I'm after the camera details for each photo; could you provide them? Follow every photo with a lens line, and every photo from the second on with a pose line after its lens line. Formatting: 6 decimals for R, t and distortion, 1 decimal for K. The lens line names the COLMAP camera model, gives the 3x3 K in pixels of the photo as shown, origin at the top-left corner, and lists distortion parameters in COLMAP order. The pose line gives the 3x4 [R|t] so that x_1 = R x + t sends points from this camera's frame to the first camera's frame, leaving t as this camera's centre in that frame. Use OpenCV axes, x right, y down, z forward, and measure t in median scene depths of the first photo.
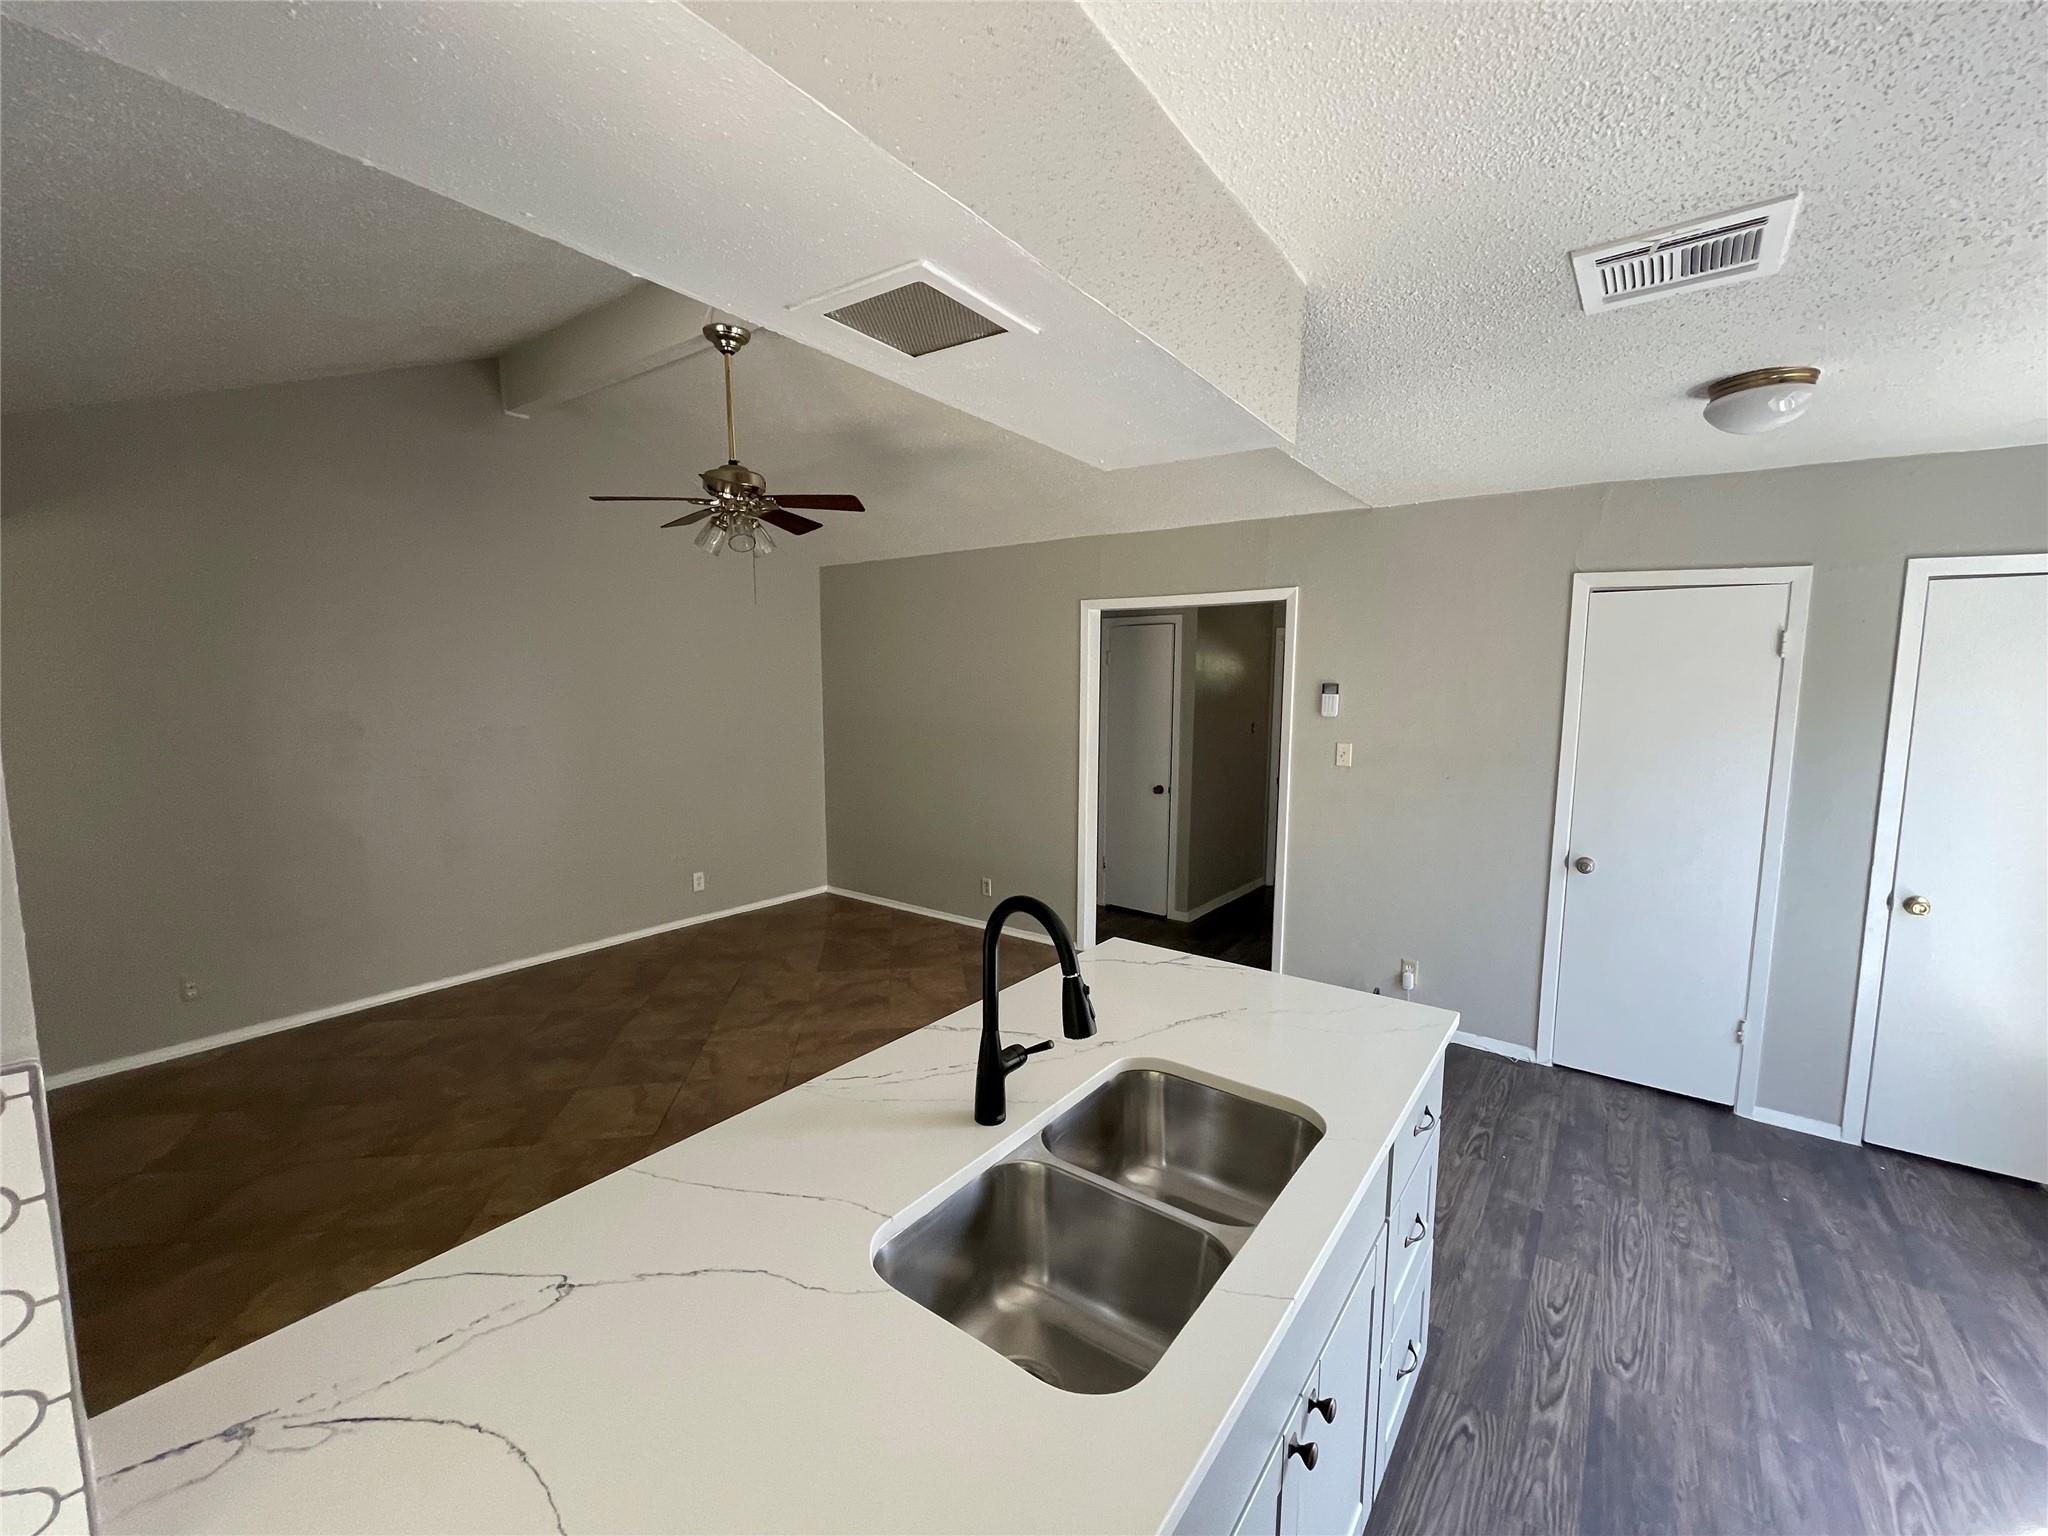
lens RADIAL K [[828.6, 0, 1024.9], [0, 828.6, 772.1], [0, 0, 1]] dist [-0.002534, -0.000240]
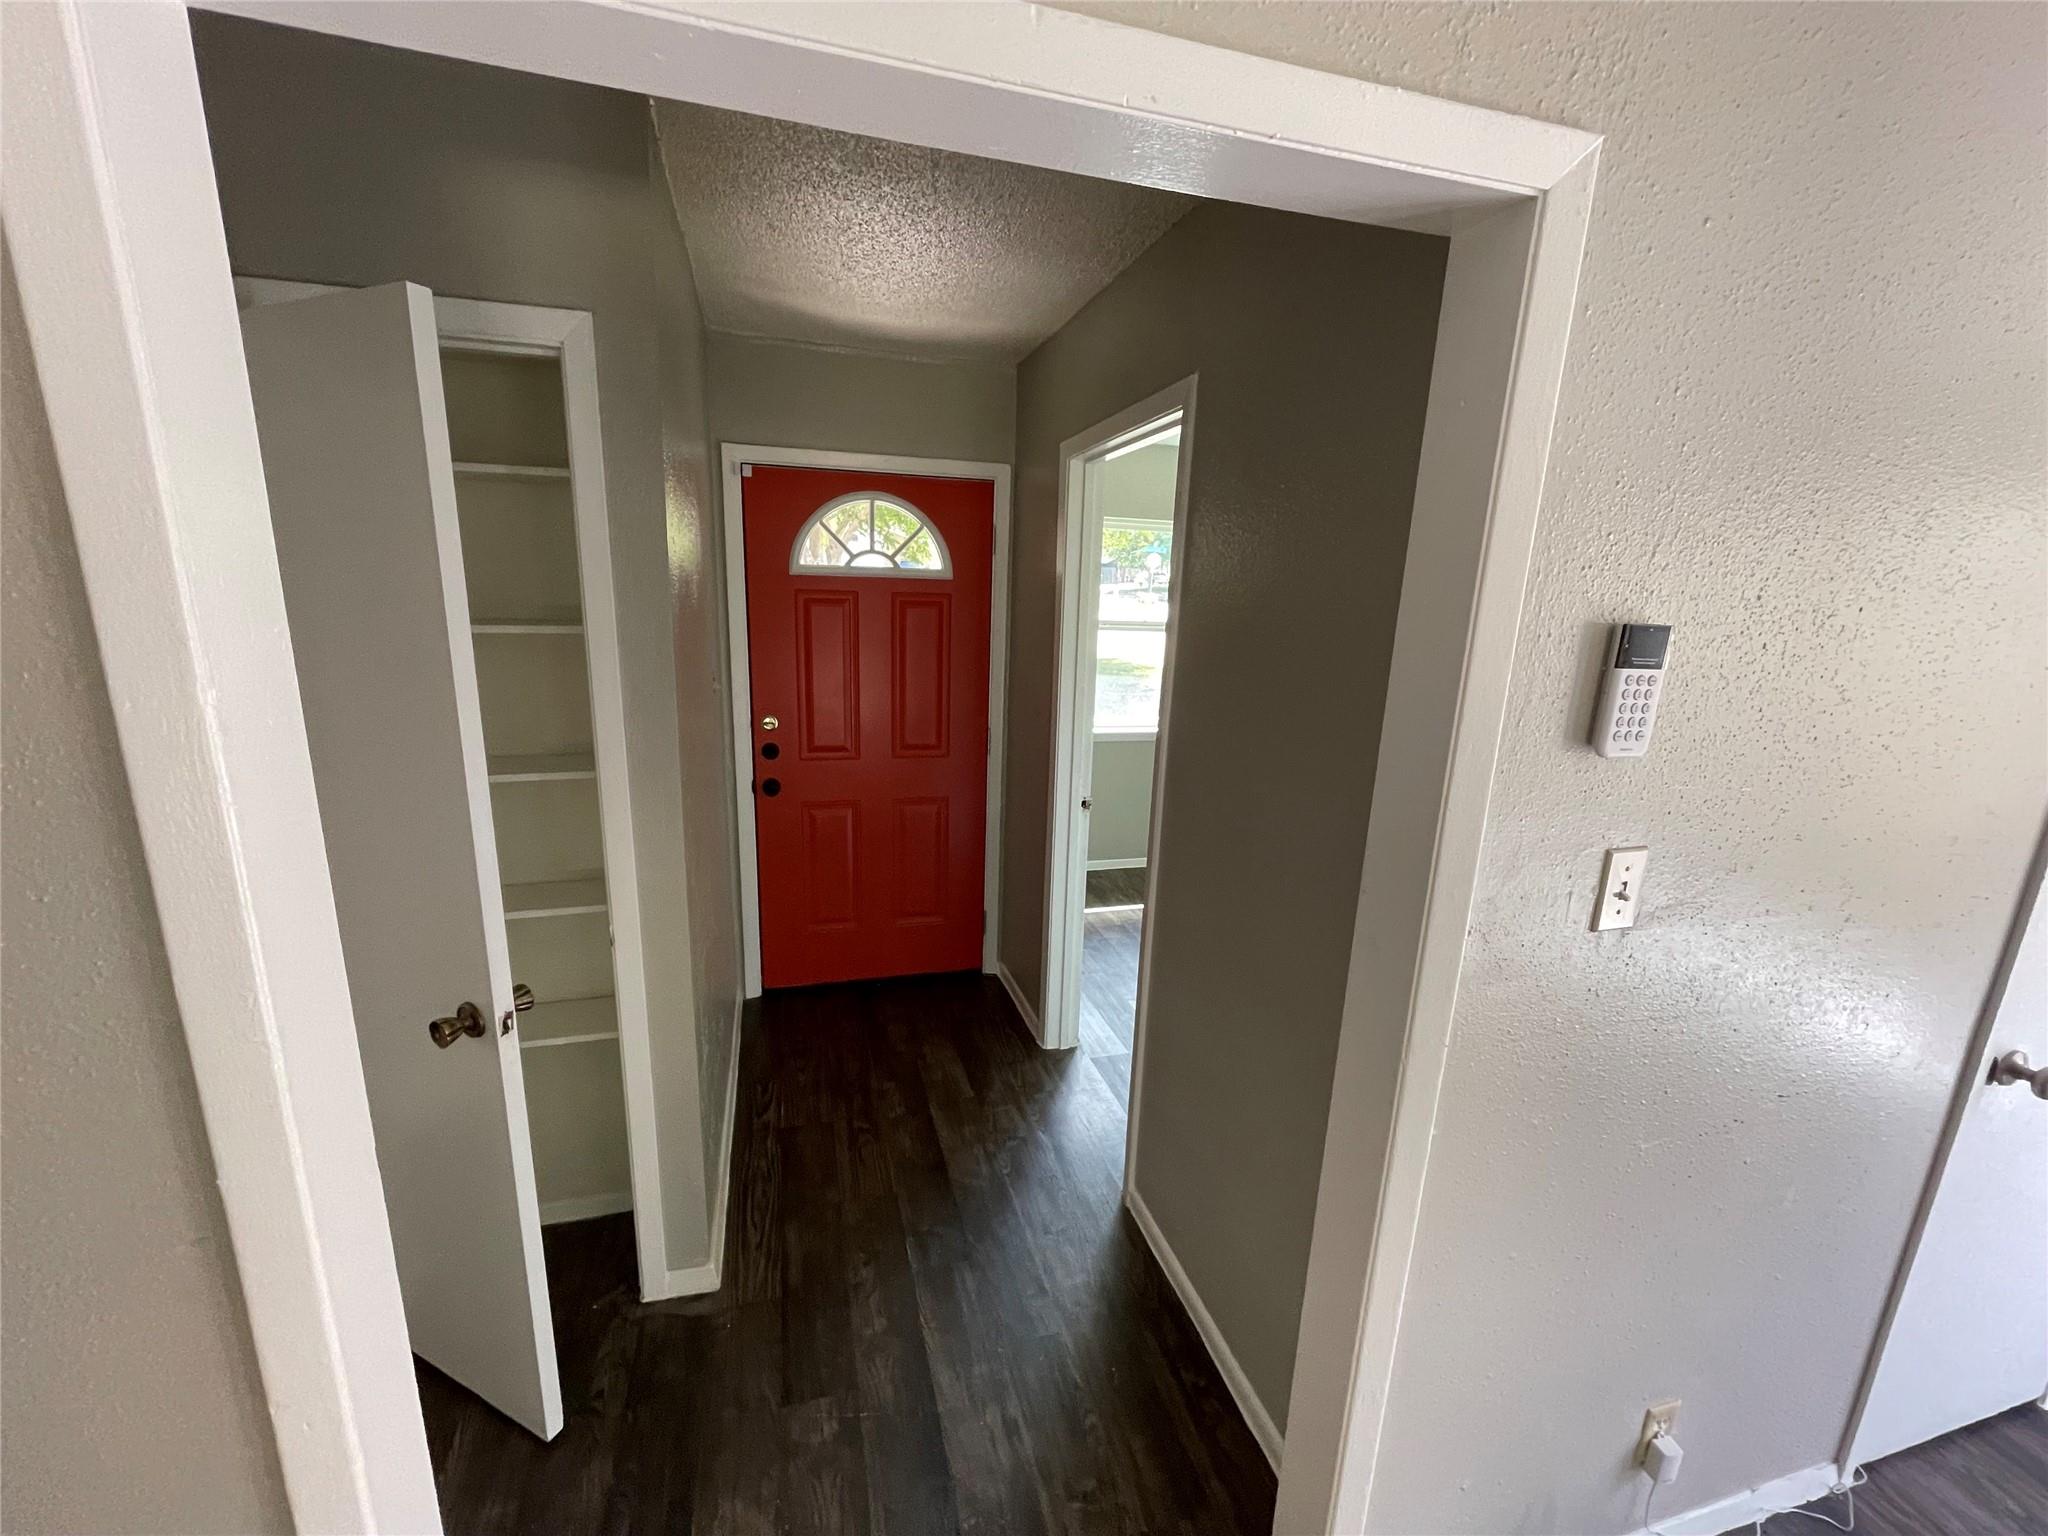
lens RADIAL K [[828.6, 0, 1024.9], [0, 828.6, 772.1], [0, 0, 1]] dist [-0.002534, -0.000240]
pose [[0.611030, -0.168847, 0.773390, 0.065307], [0.056628, 0.983808, 0.170045, -0.119655], [-0.789579, -0.060107, 0.610698, 1.020139]]
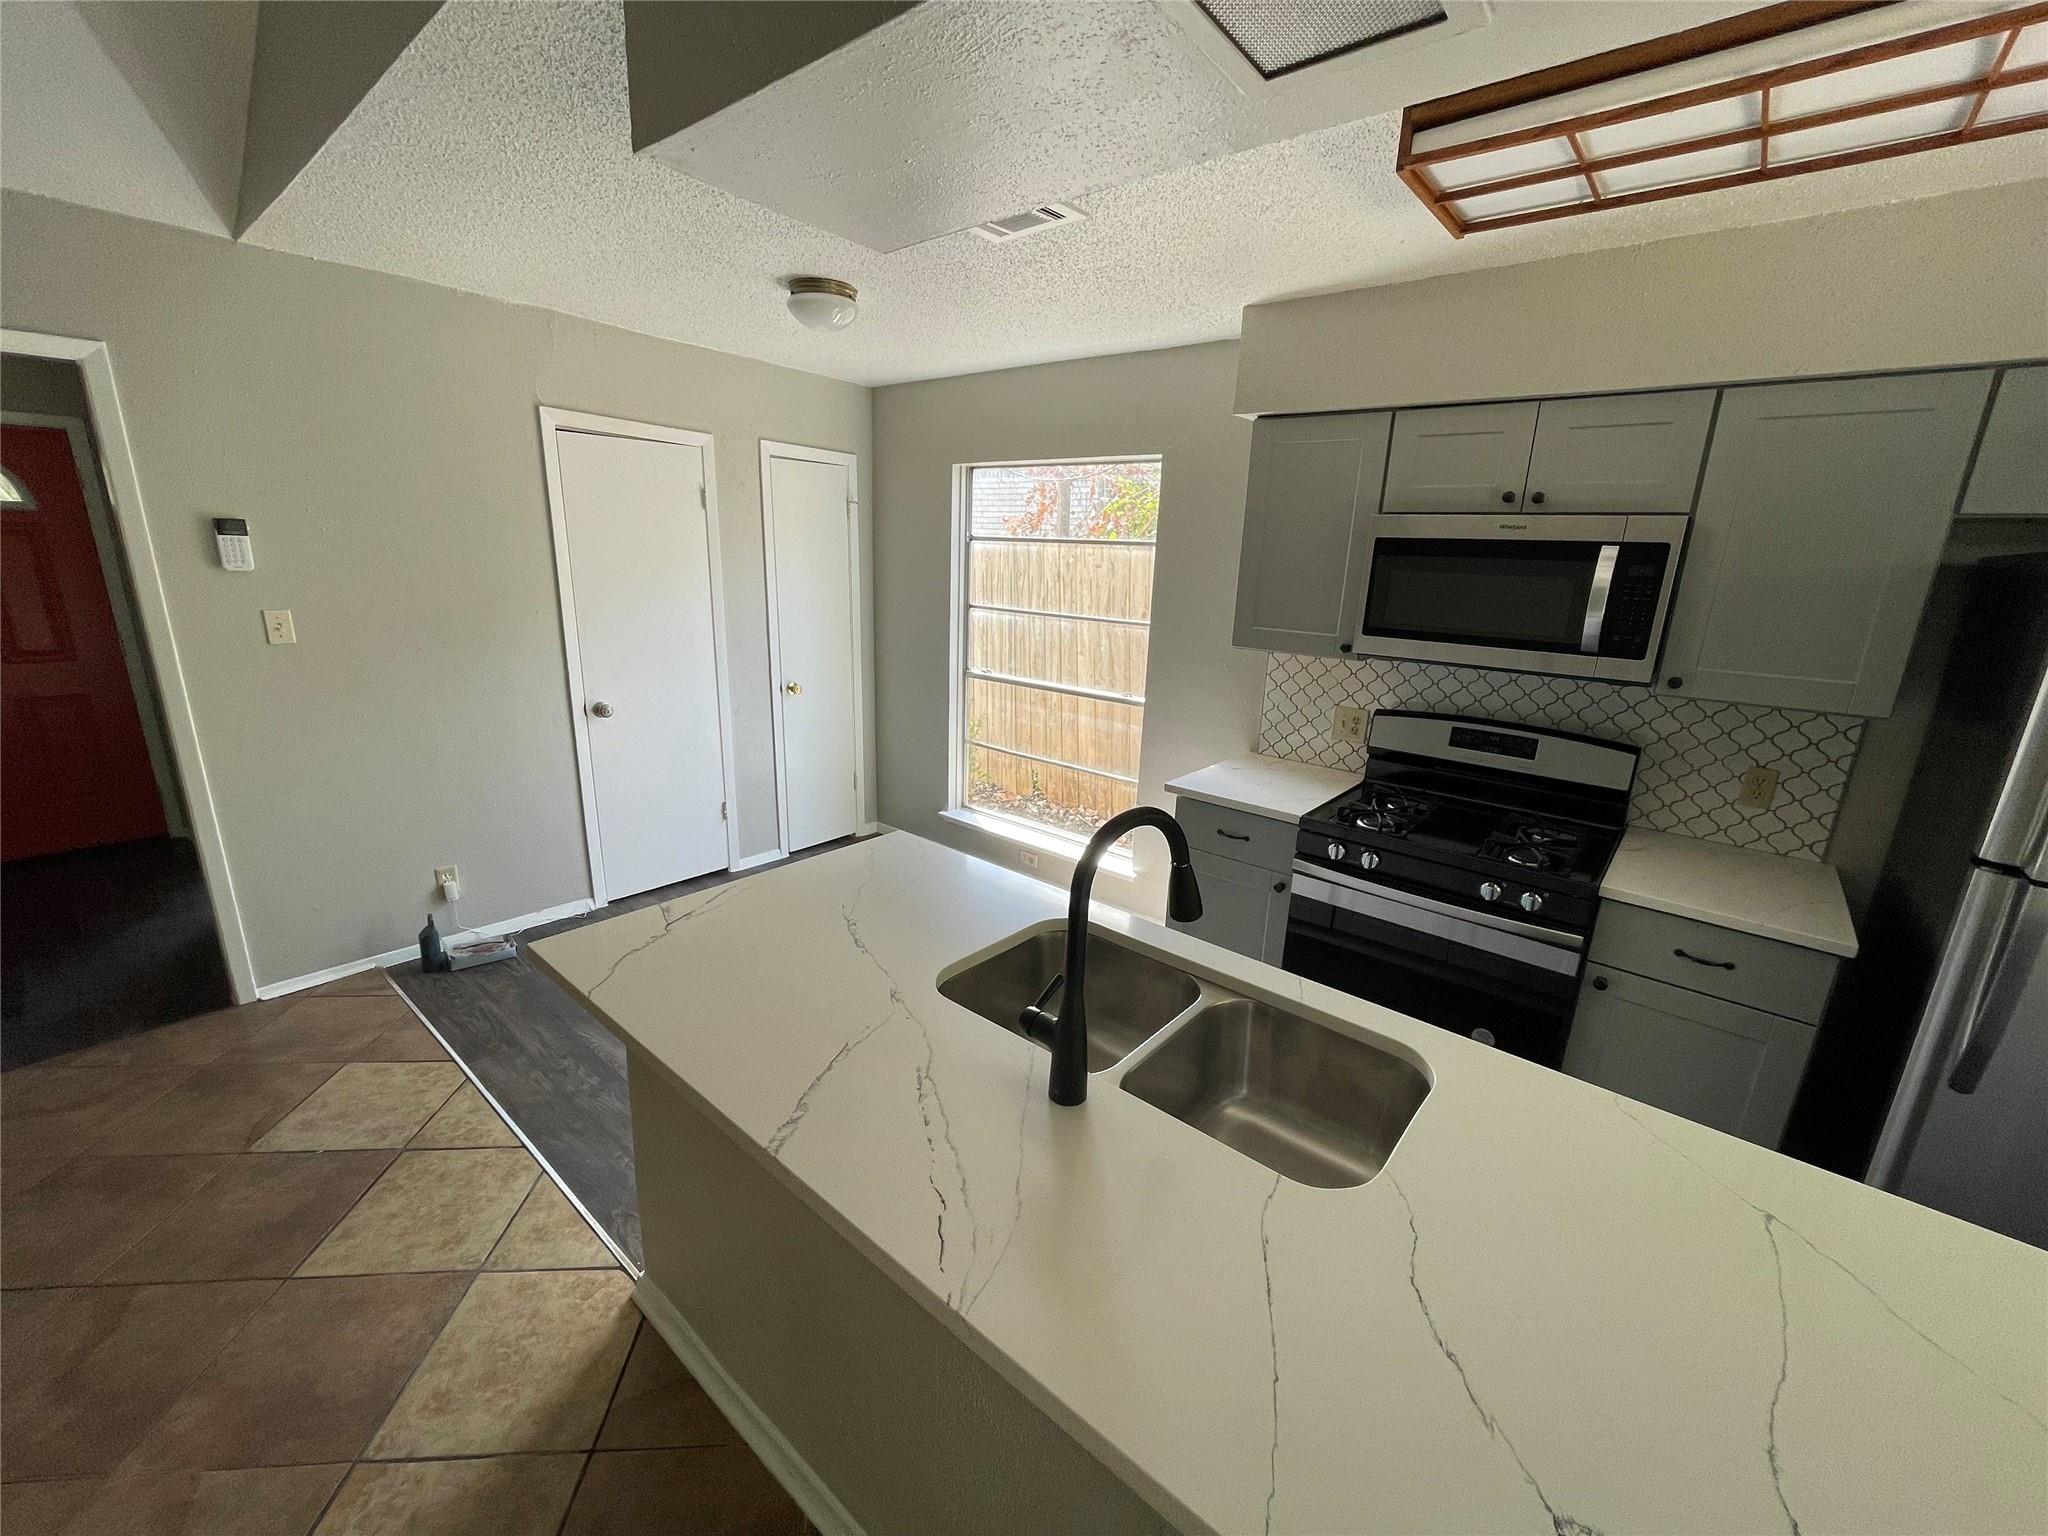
lens RADIAL K [[828.6, 0, 1024.9], [0, 828.6, 772.1], [0, 0, 1]] dist [-0.002534, -0.000240]
pose [[0.064964, -0.268565, 0.961069, -0.272050], [0.076269, 0.961622, 0.263564, -0.040184], [-0.994969, 0.056178, 0.082954, 0.347061]]
